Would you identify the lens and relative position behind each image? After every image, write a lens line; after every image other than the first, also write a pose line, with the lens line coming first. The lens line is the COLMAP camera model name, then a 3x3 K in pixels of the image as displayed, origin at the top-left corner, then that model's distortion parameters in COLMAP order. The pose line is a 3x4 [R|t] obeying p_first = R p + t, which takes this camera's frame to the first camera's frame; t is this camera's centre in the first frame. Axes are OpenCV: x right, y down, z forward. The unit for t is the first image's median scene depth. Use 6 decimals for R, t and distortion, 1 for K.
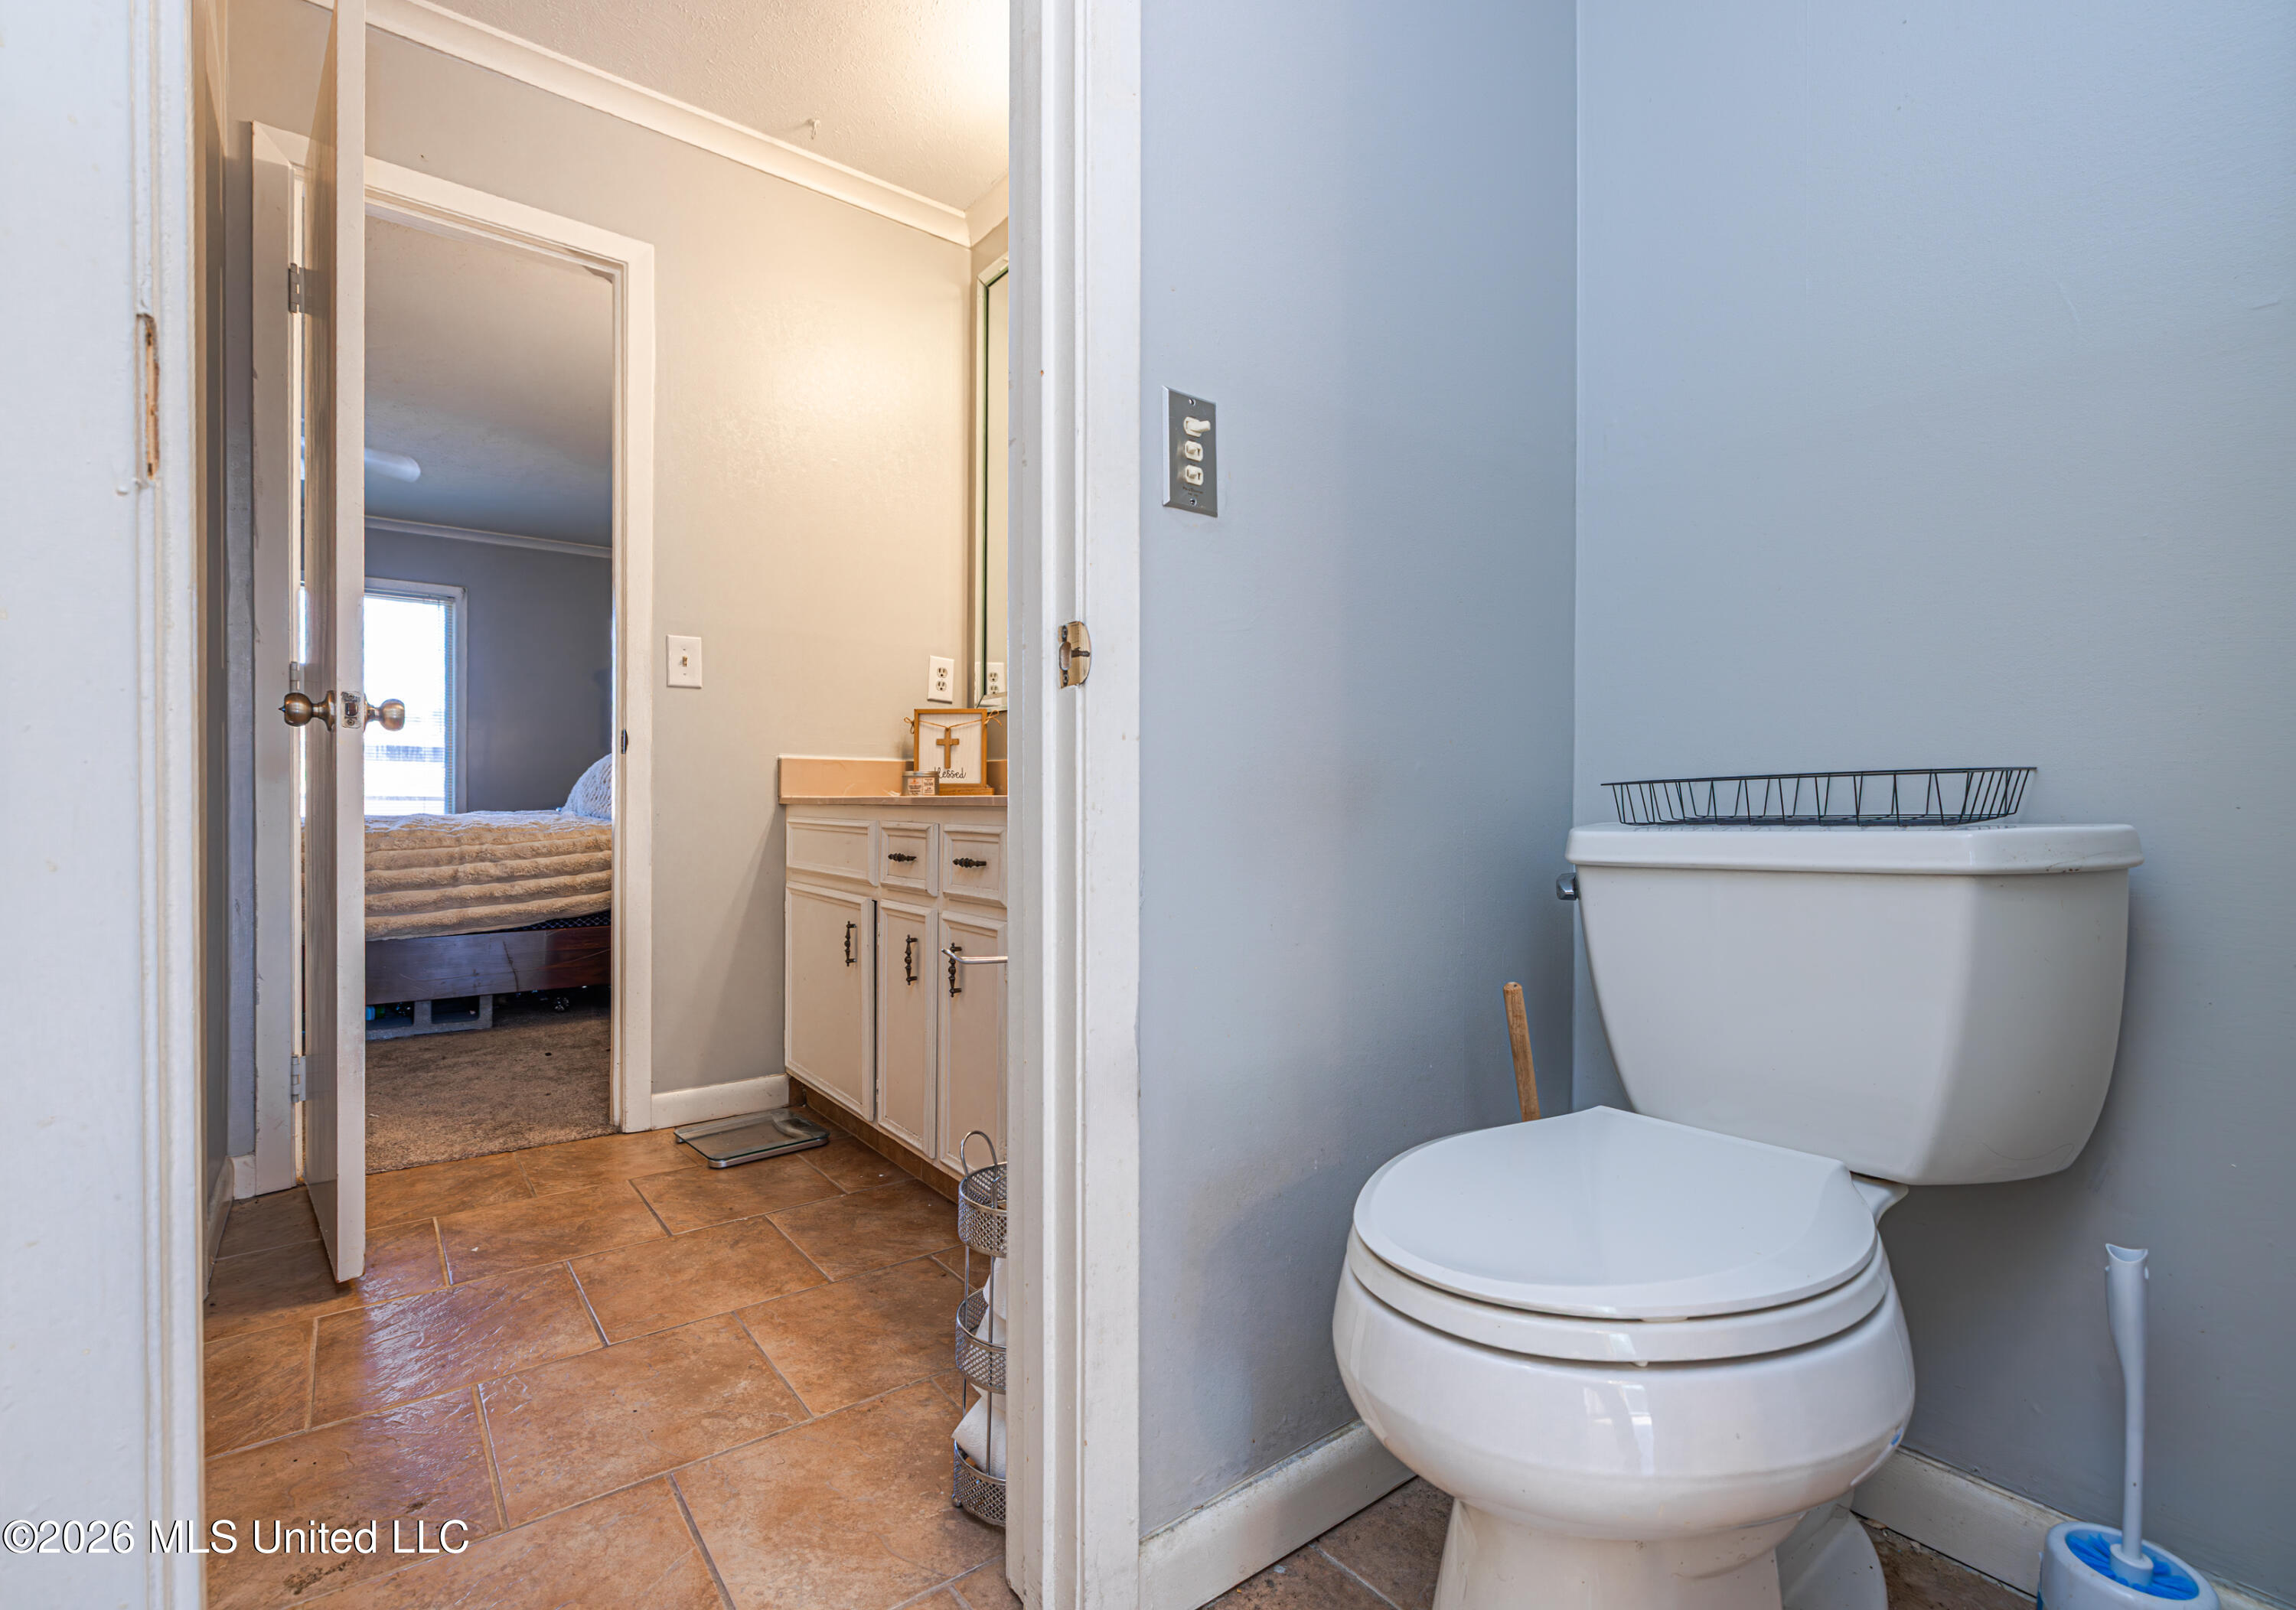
lens RADIAL K [[1048.6, 0, 1144.2], [0, 1048.6, 802.7], [0, 0, 1]] dist [0.000535, 0.000231]
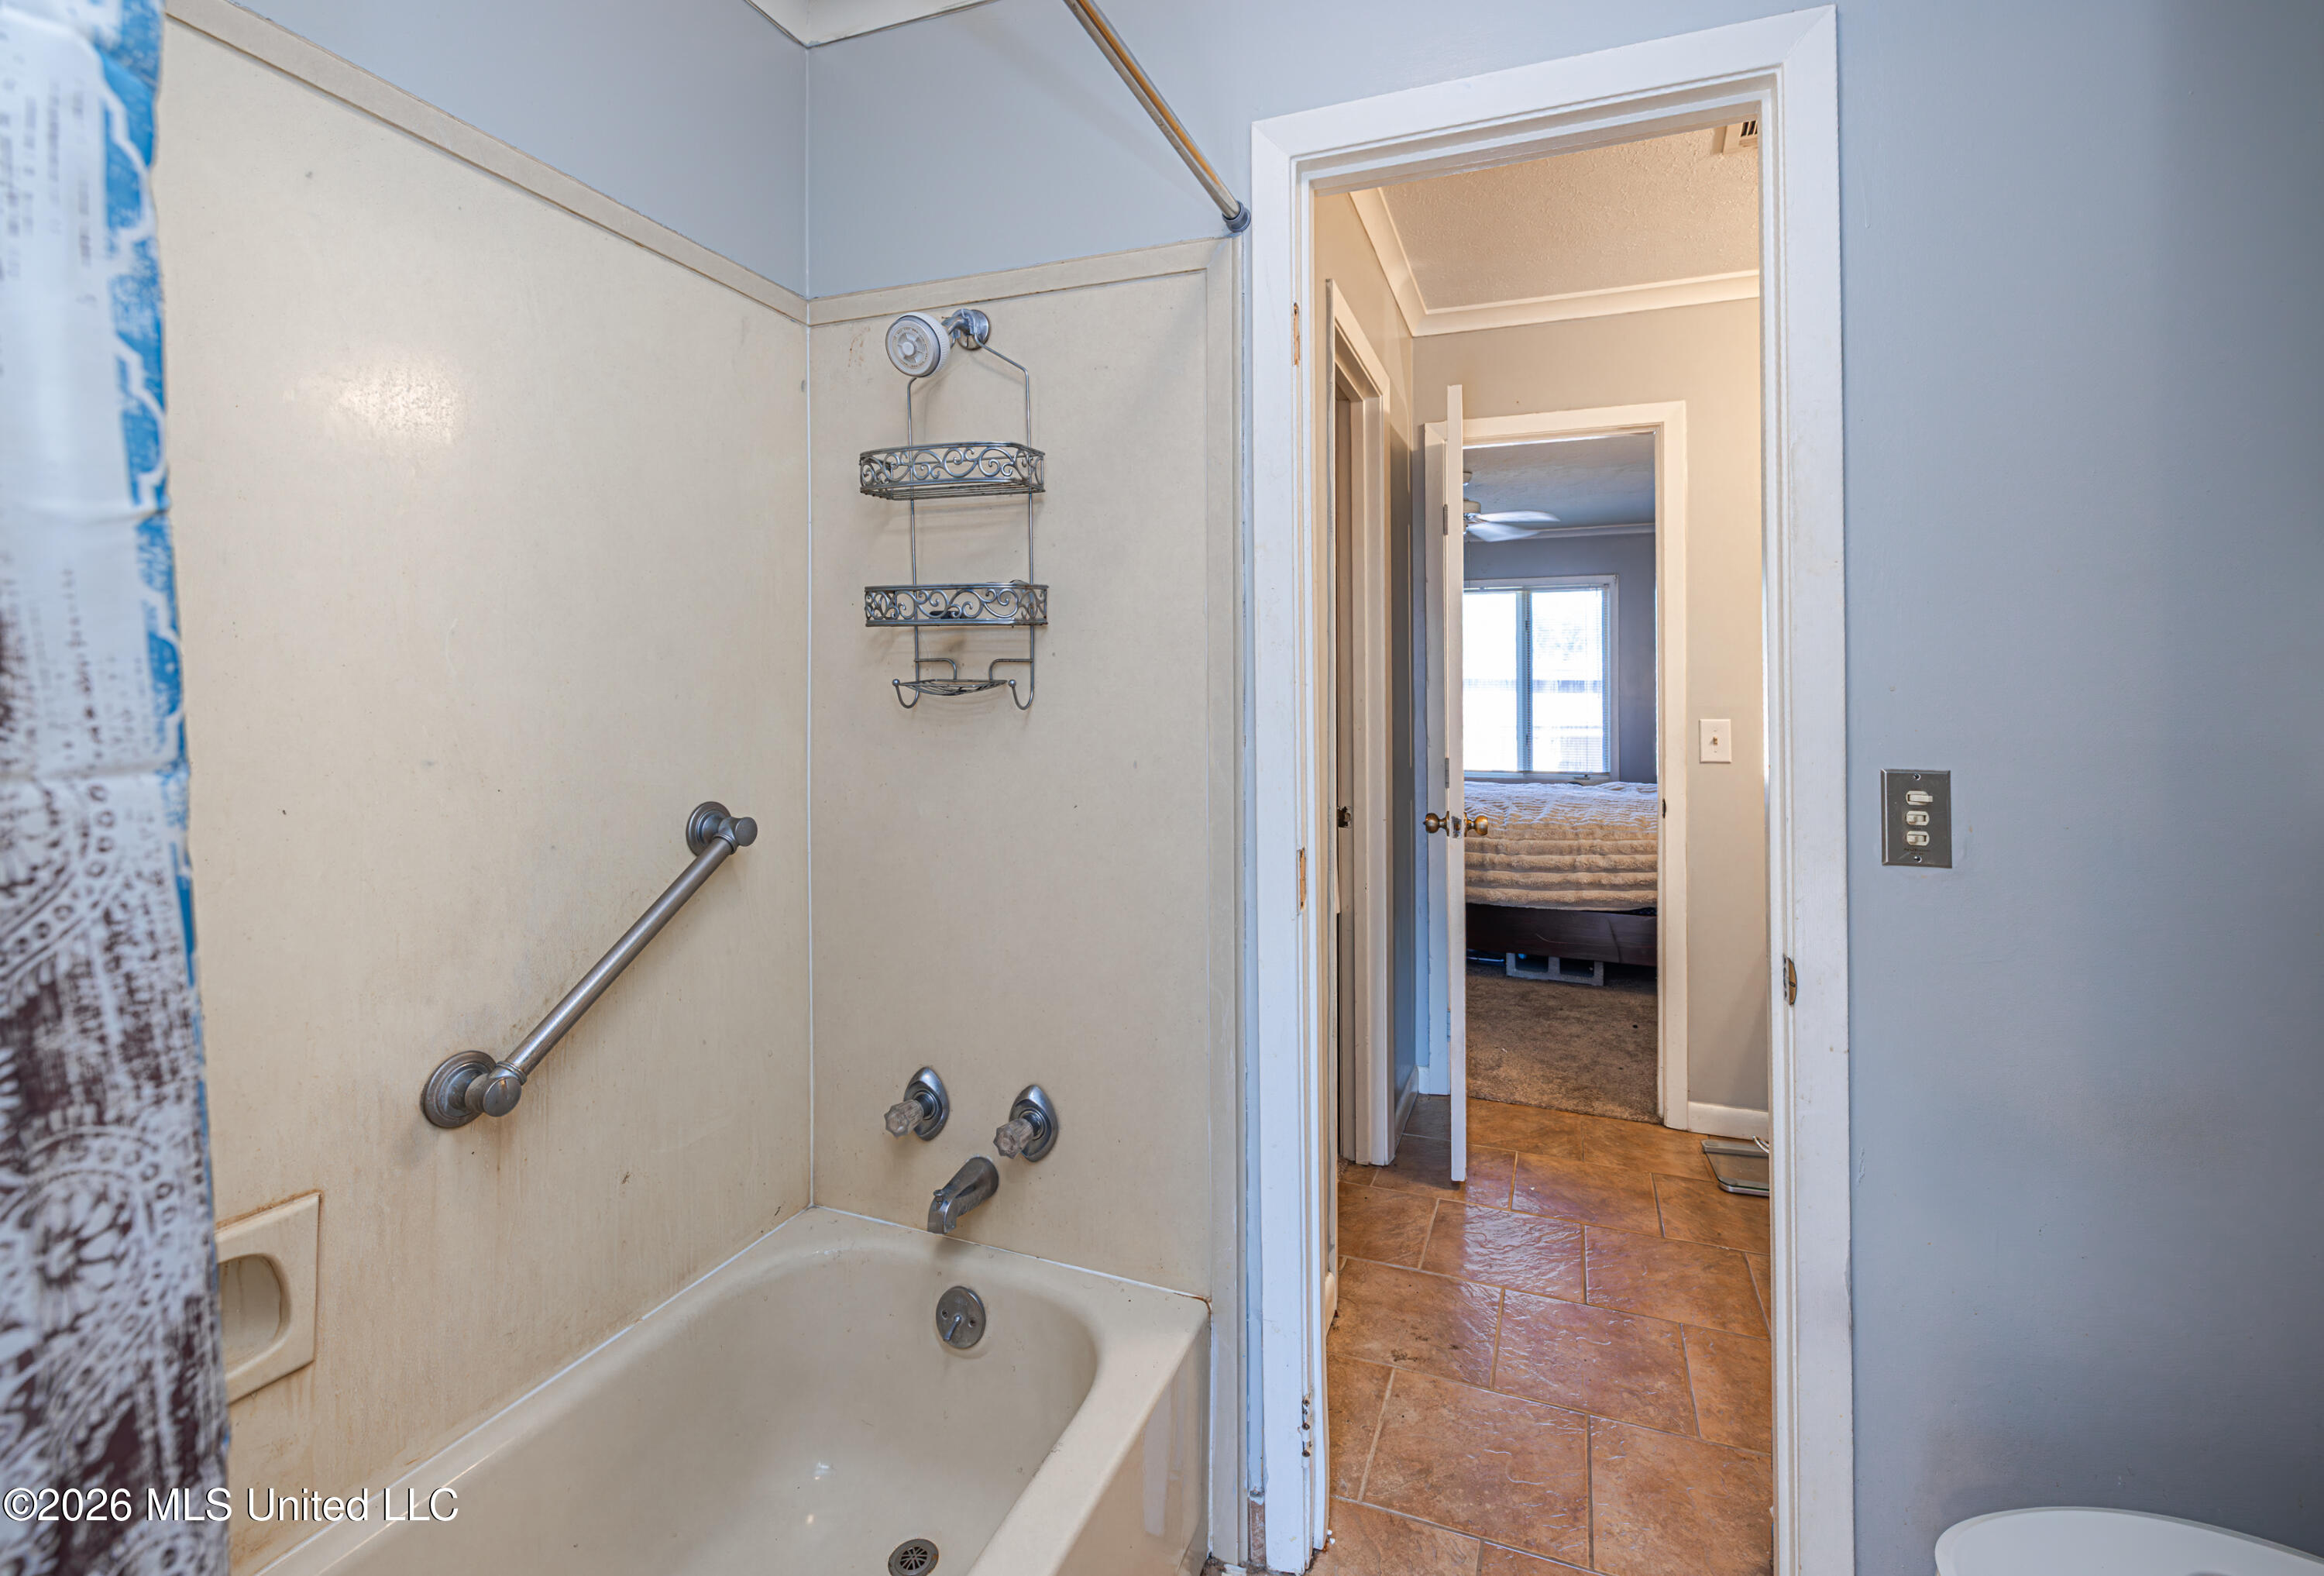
lens RADIAL K [[1058.8, 0, 1144.1], [0, 1058.8, 693.3], [0, 0, 1]] dist [0.006373, 0.000109]
pose [[0.511781, -0.001445, -0.859115, 0.302094], [0.004065, 0.999991, 0.000740, -0.226791], [0.859107, -0.003871, 0.511782, -0.185790]]
